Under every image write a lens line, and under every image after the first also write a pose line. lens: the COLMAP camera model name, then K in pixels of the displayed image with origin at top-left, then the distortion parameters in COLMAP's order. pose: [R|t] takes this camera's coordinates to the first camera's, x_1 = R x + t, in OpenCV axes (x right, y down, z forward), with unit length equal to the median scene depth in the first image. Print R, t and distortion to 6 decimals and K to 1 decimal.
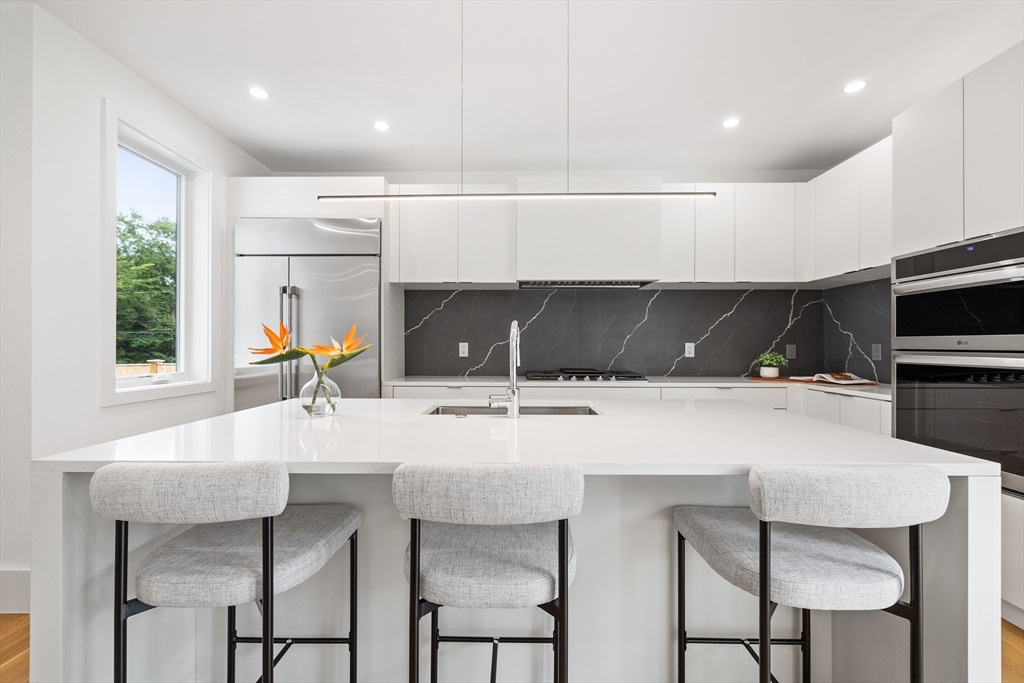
lens RADIAL K [[447.8, 0, 511.5], [0, 447.8, 344.1], [0, 0, 1]] dist [-0.000227, -0.000018]
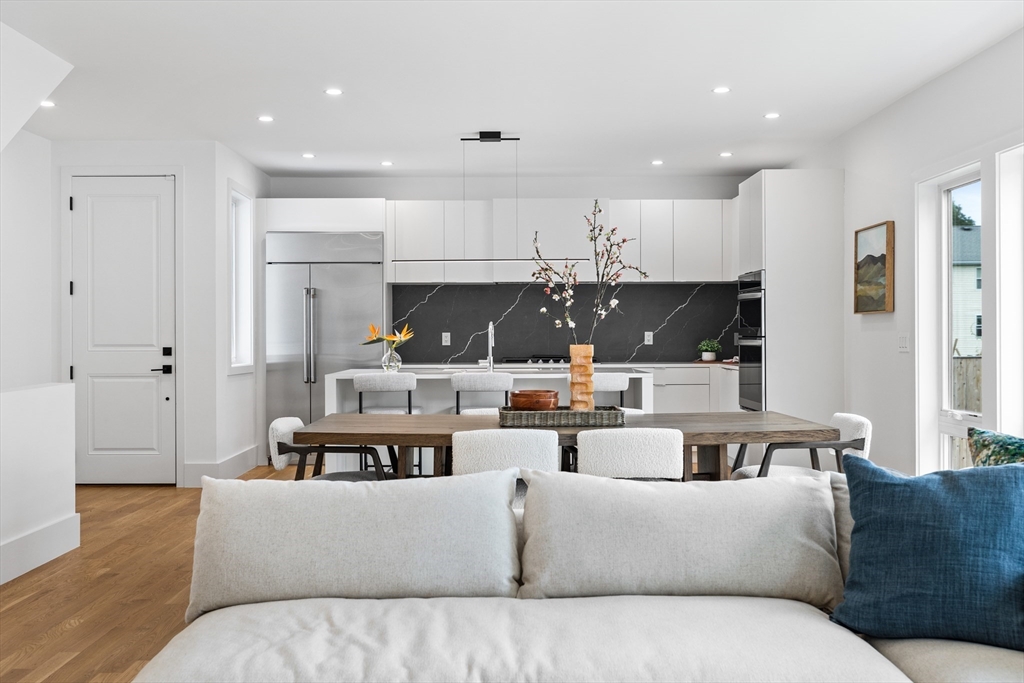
lens RADIAL K [[1032.1, 0, 511.7], [0, 1032.1, 340.7], [0, 0, 1]] dist [-0.008154, 0.000000]
pose [[0.999774, -0.005306, 0.020609, 0.002495], [0.005126, 0.999948, 0.008796, -0.005465], [-0.020654, -0.008688, 0.999749, -1.813621]]
